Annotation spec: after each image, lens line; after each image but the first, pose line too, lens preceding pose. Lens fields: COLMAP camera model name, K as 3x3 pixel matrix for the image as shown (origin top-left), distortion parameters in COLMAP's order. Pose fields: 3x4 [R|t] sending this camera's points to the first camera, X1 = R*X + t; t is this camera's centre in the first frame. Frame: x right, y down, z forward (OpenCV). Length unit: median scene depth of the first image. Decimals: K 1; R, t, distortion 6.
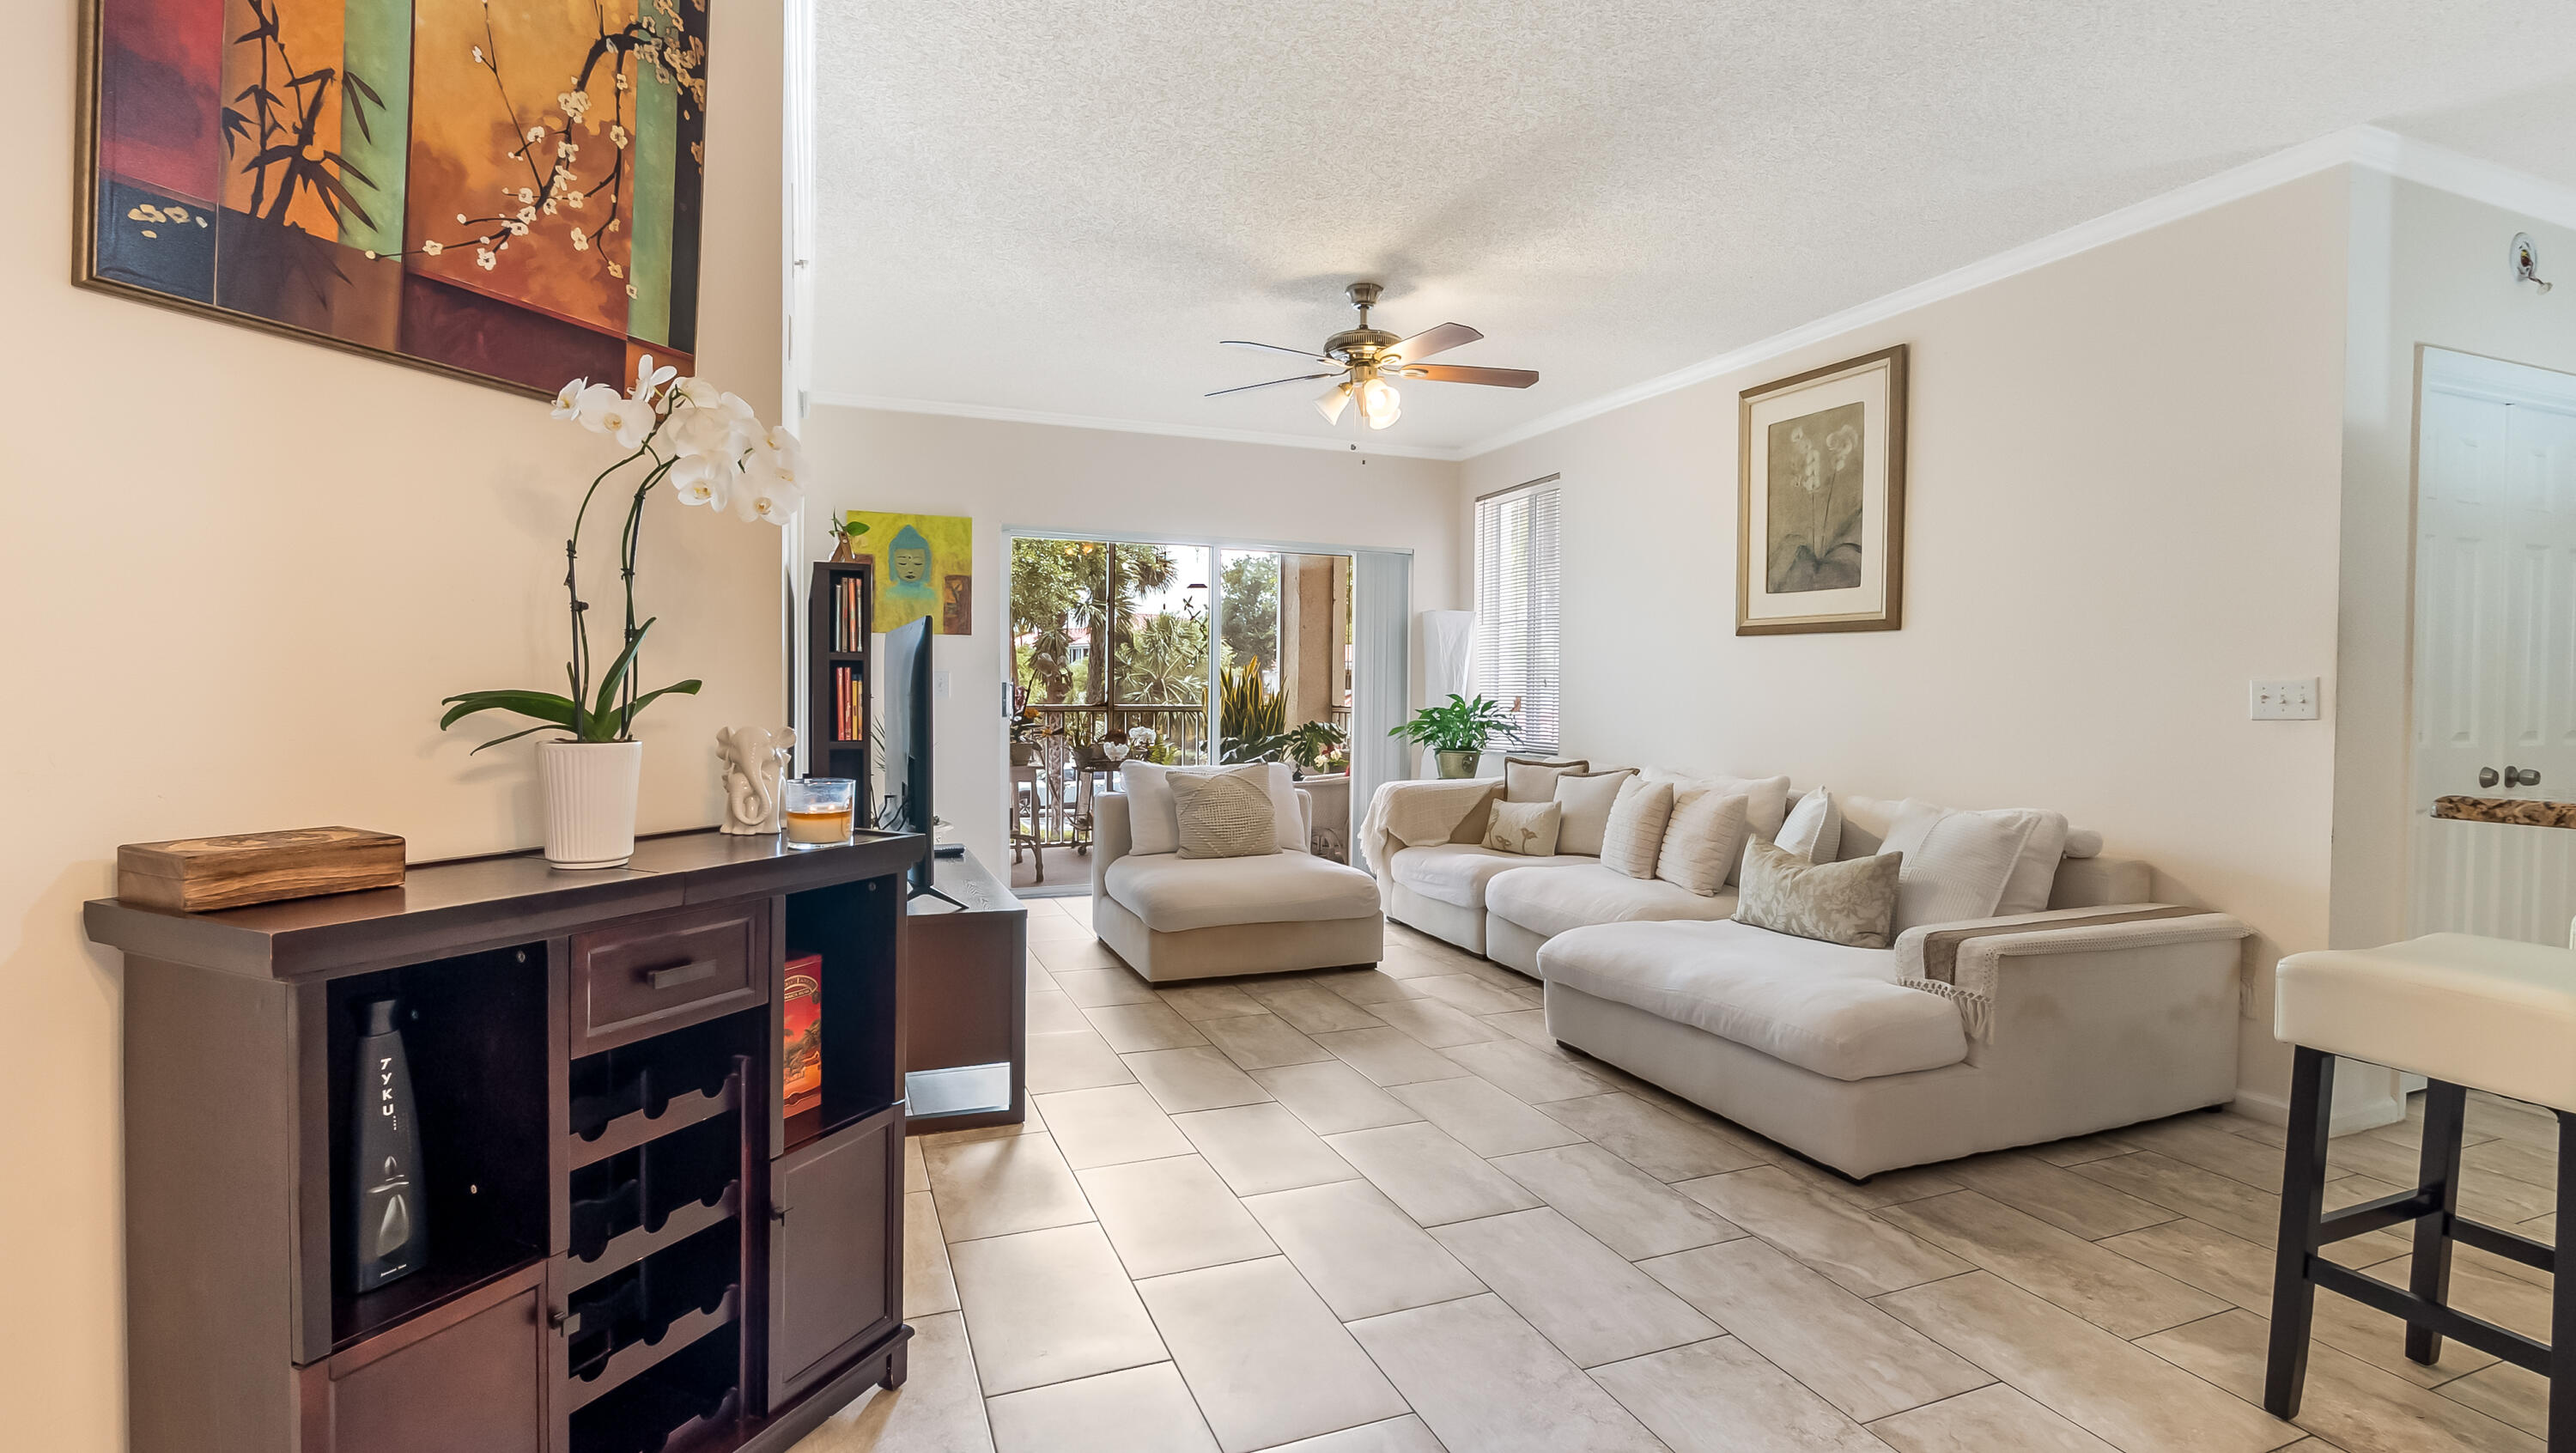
lens RADIAL K [[1194.7, 0, 1288.4], [0, 1194.7, 721.0], [0, 0, 1]] dist [-0.003973, 0.000185]
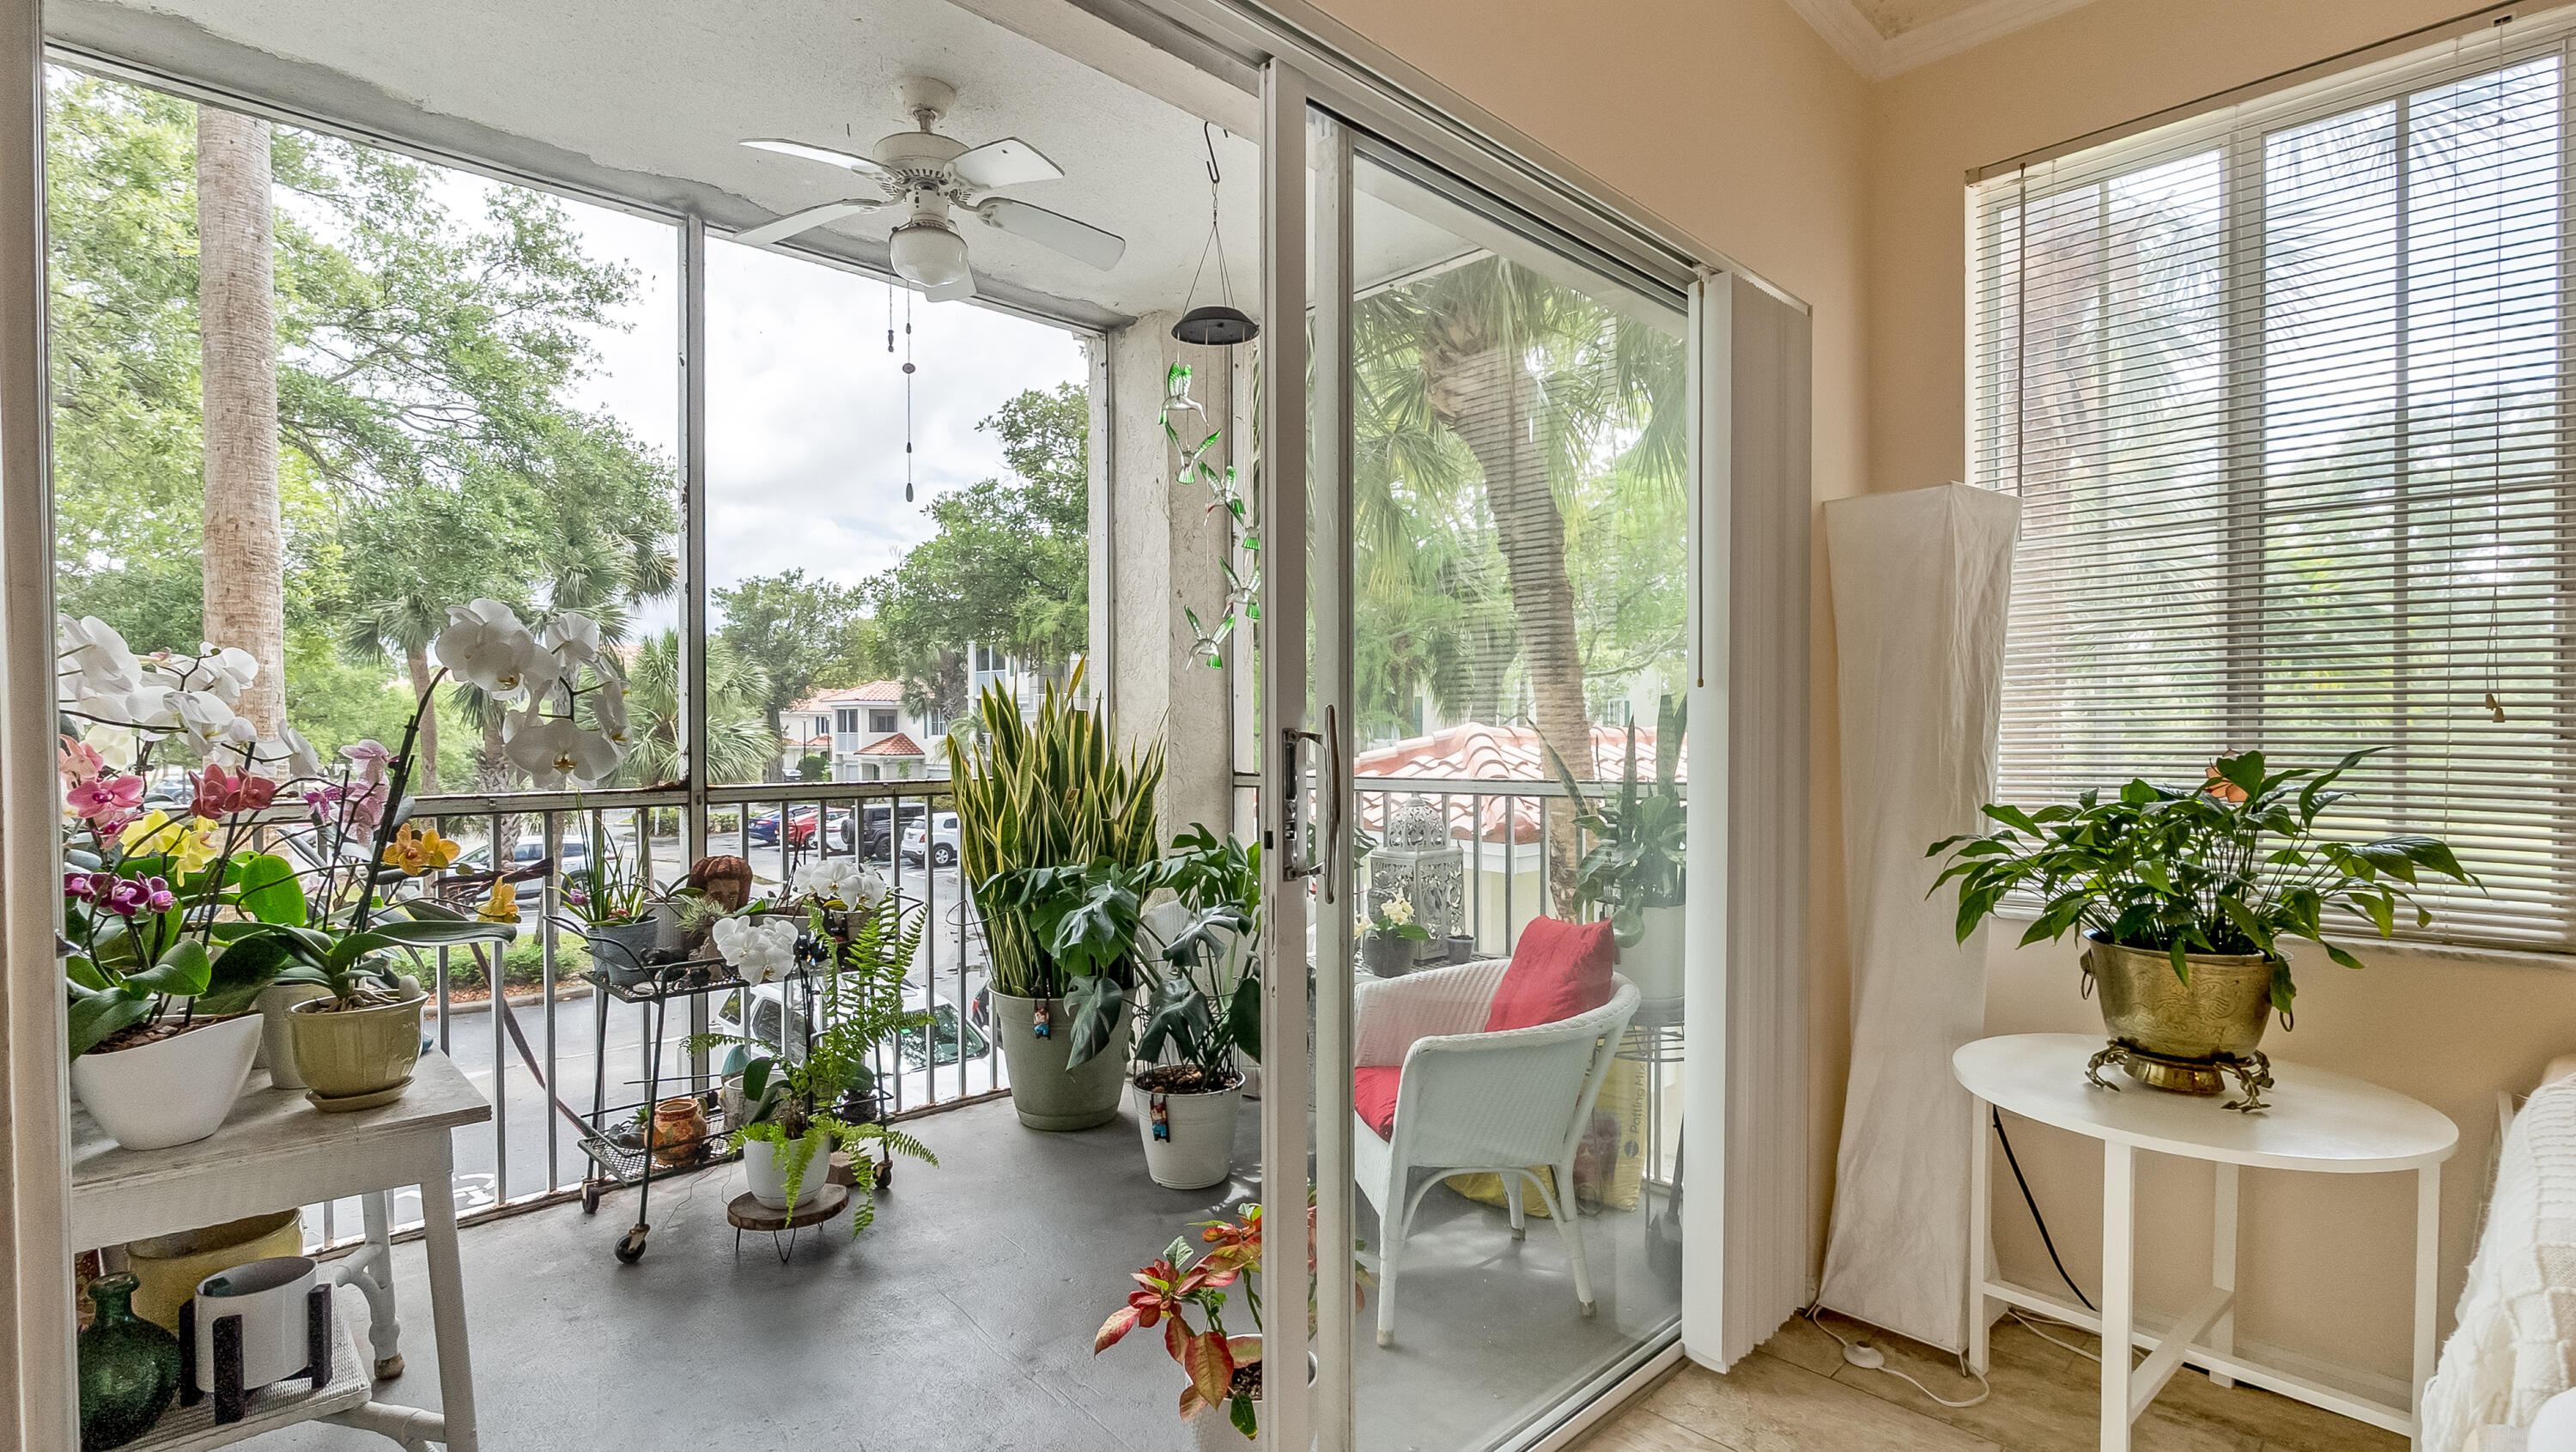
lens RADIAL K [[1193.1, 0, 1289.3], [0, 1193.1, 742.2], [0, 0, 1]] dist [0.001994, -0.000180]
pose [[0.923506, -0.017383, 0.383191, -0.257761], [0.022716, 0.999698, -0.009396, -0.042242], [-0.382912, 0.017382, 0.923621, 1.288860]]
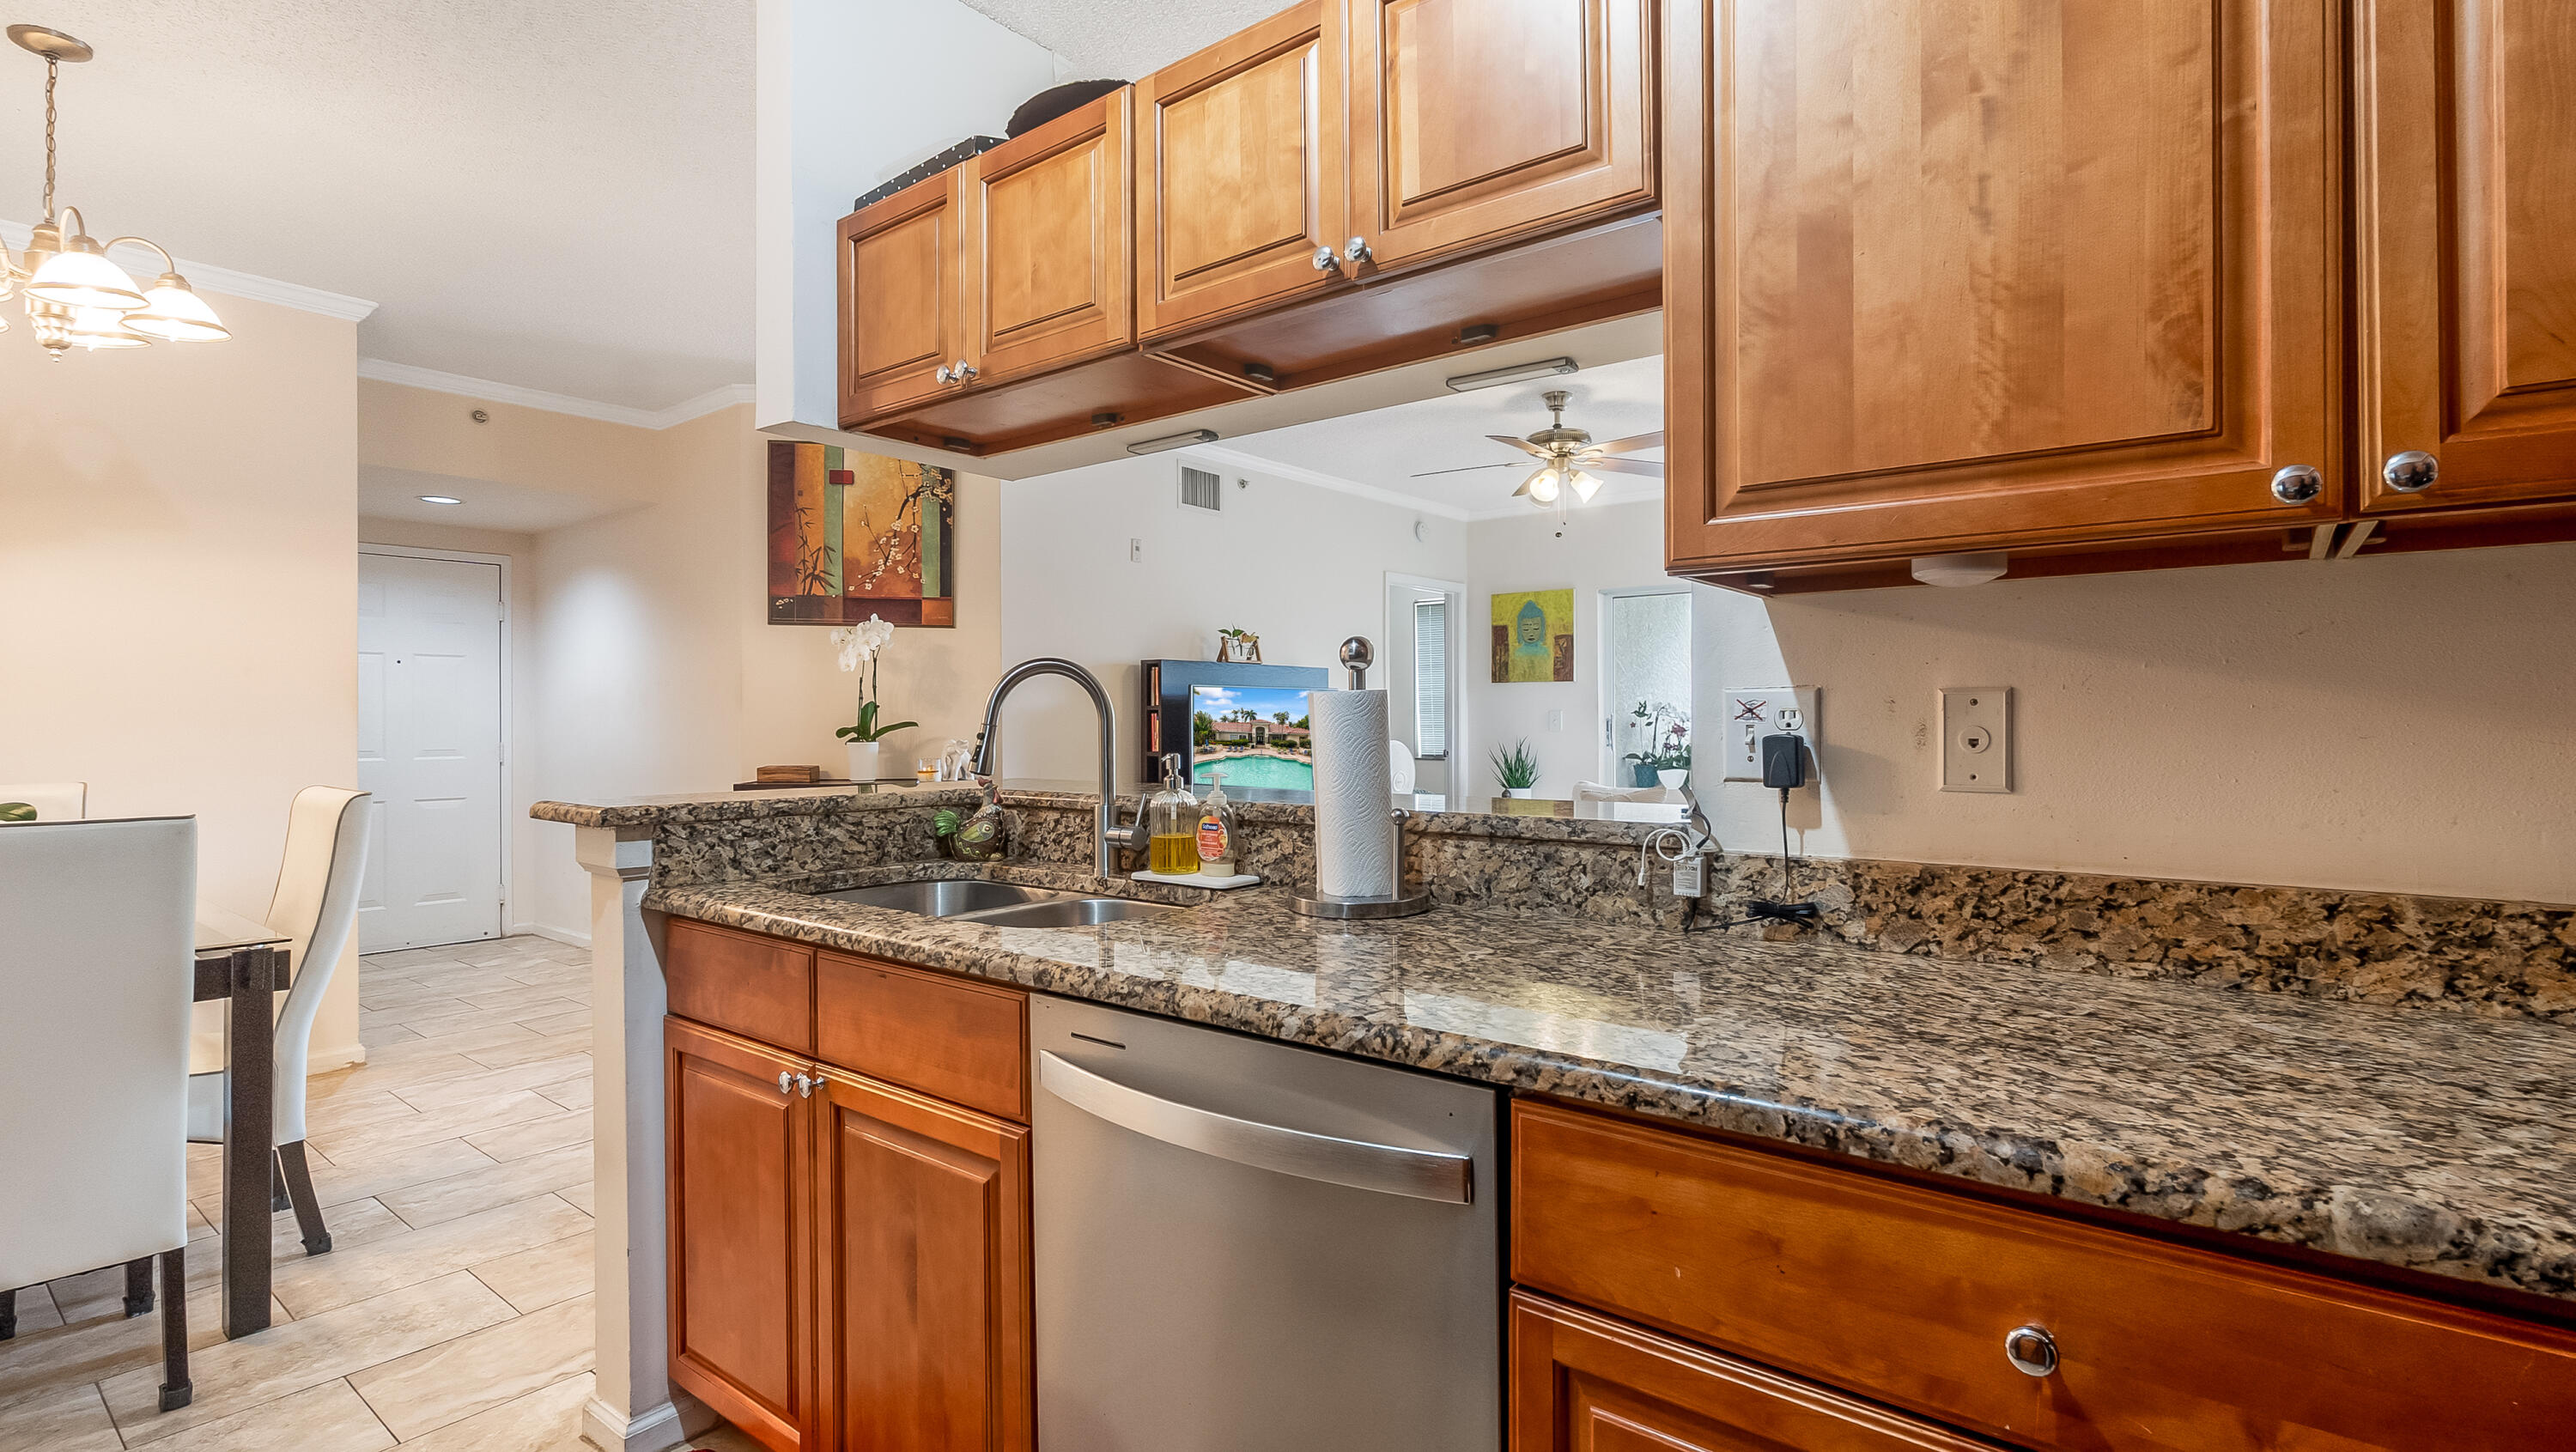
lens RADIAL K [[1205.5, 0, 1288.8], [0, 1205.5, 725.1], [0, 0, 1]] dist [-0.003554, -0.000657]
pose [[0.491714, -0.005367, -0.870740, 1.019019], [-0.018266, 0.999697, -0.016477, 0.001632], [0.870565, 0.024007, 0.491467, 0.165637]]
